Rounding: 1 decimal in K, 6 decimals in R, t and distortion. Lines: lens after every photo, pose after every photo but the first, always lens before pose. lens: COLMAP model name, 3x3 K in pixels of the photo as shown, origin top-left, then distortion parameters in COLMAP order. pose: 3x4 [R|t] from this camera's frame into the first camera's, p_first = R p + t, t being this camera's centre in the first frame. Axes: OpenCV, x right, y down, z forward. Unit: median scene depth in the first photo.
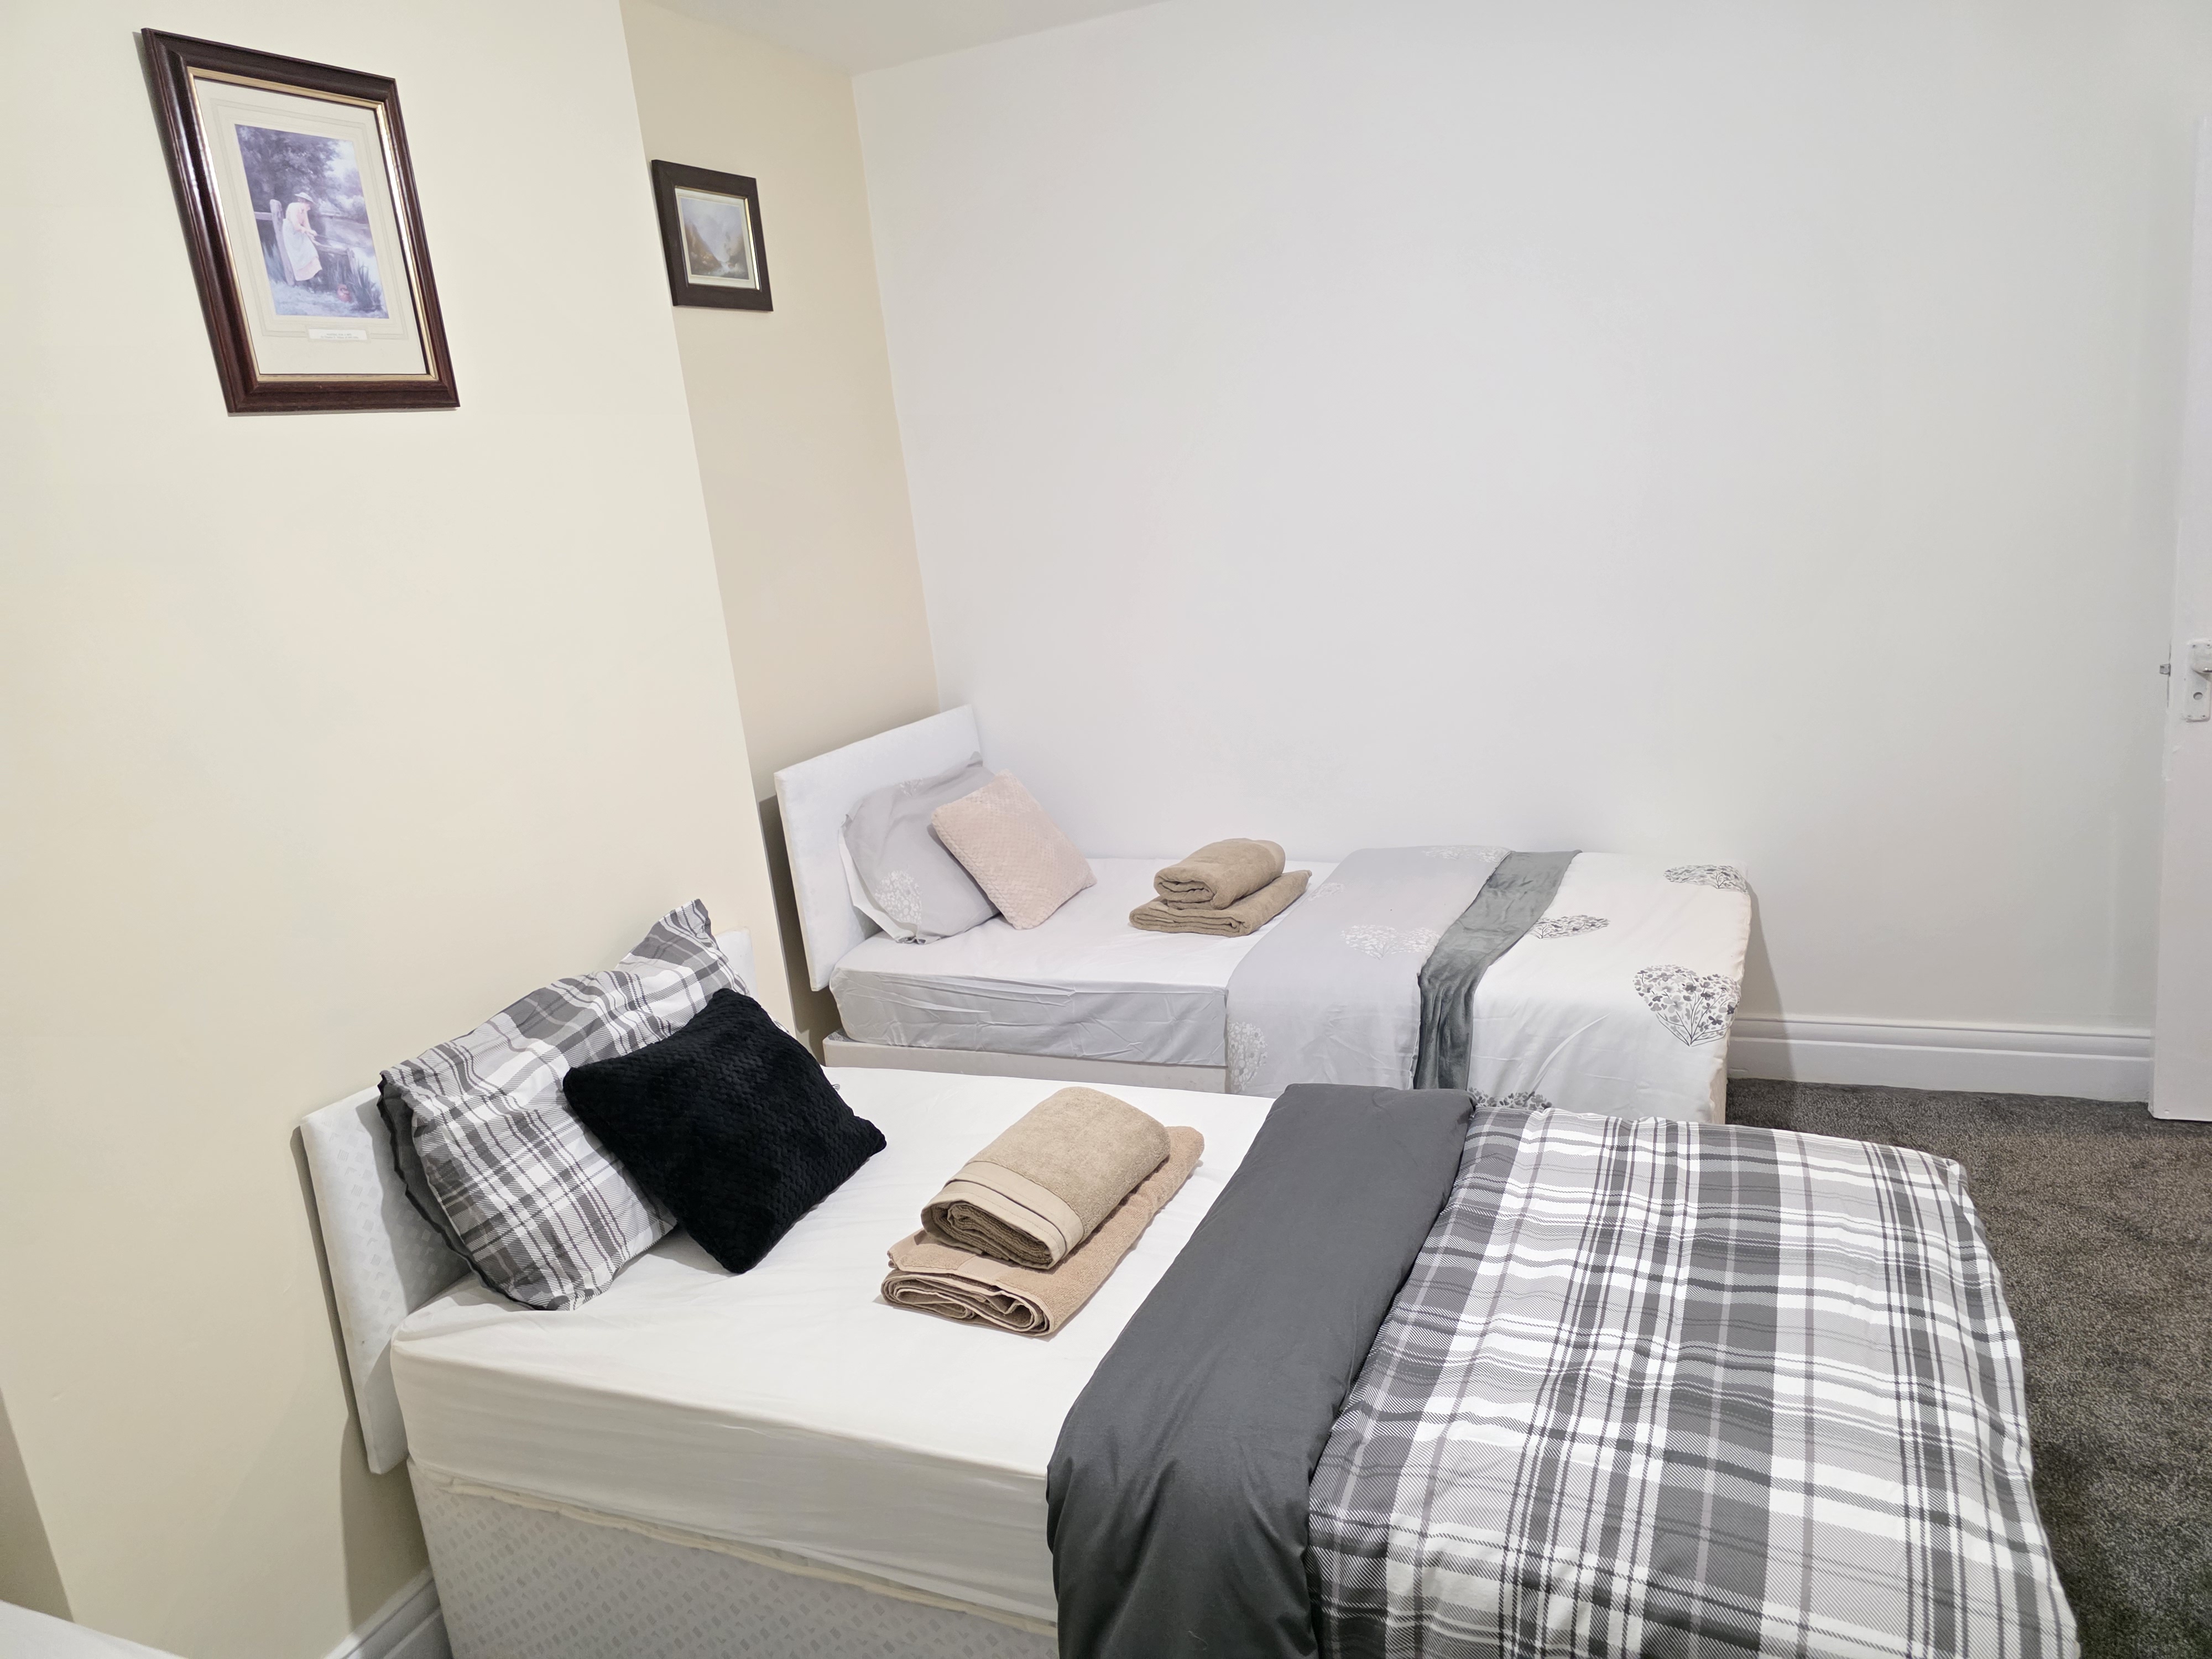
lens RADIAL K [[1494.9, 0, 1126.7], [0, 1494.9, 819.3], [0, 0, 1]] dist [0.070109, -0.063572]
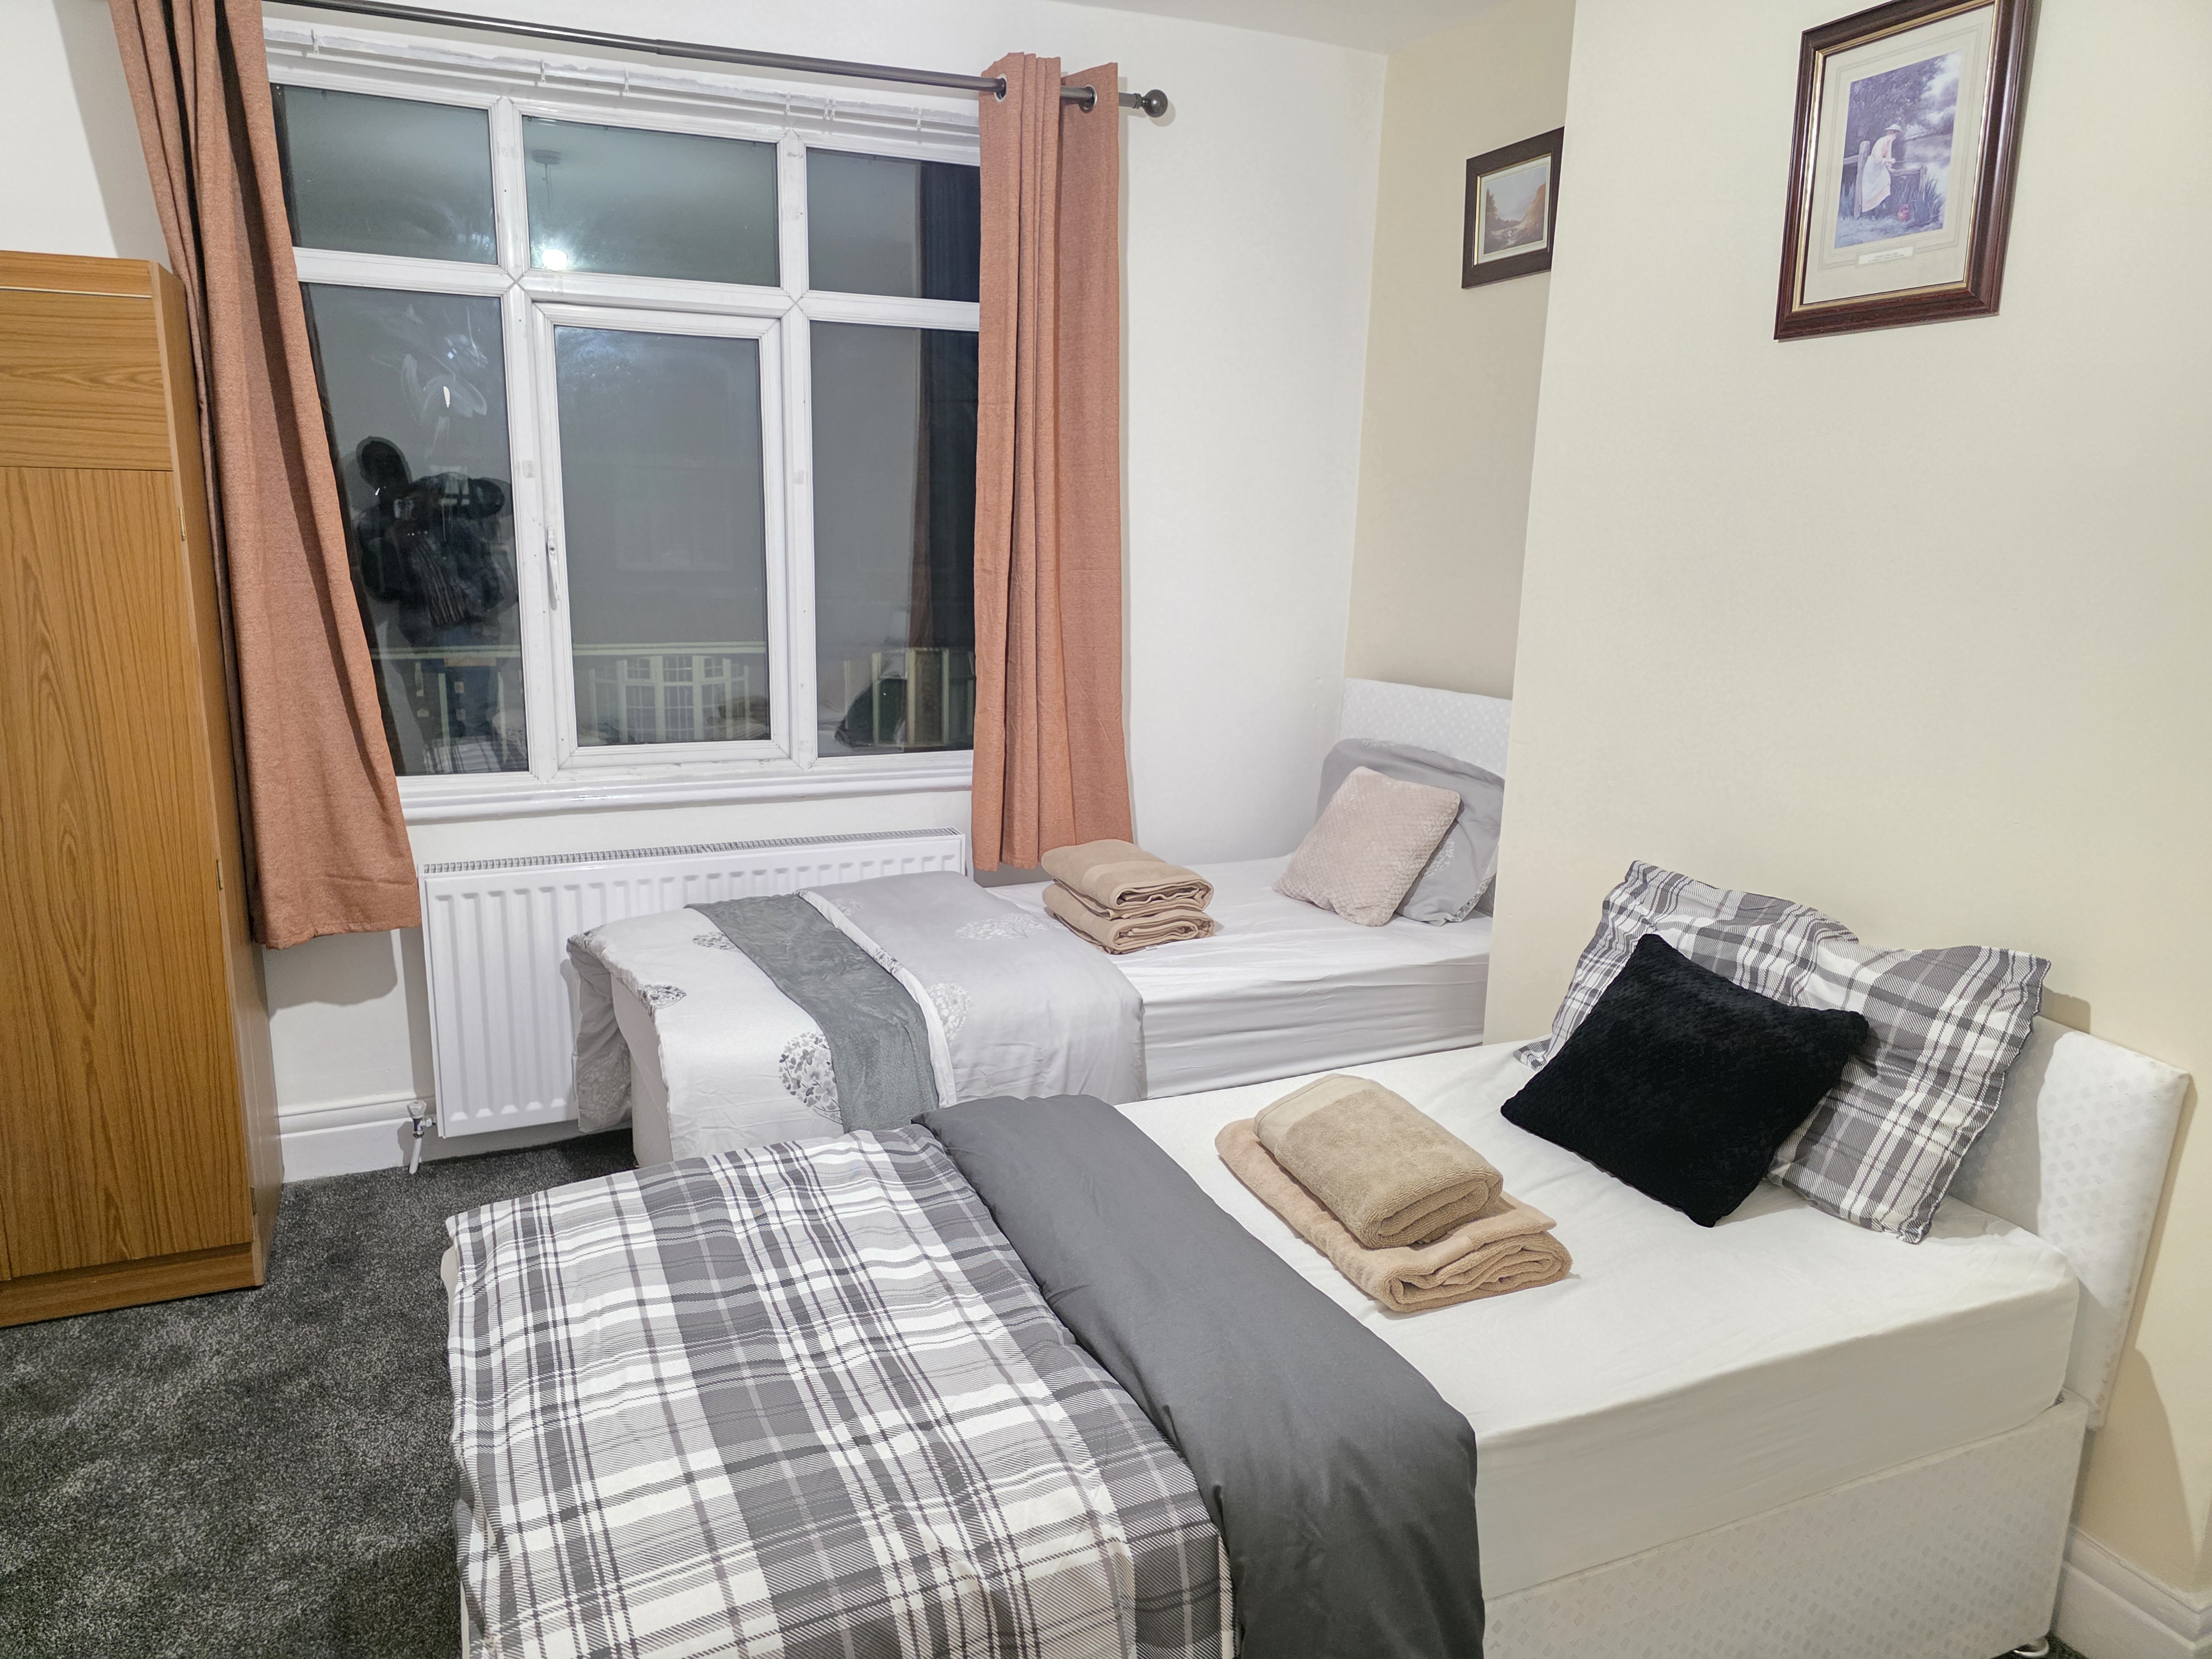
lens RADIAL K [[1492.6, 0, 1088.8], [0, 1492.6, 831.8], [0, 0, 1]] dist [0.063363, -0.054669]
pose [[-0.684882, 0.245037, -0.686217, 0.691760], [-0.117974, 0.892044, 0.436279, -0.352163], [0.719041, 0.379755, -0.582037, 1.354717]]
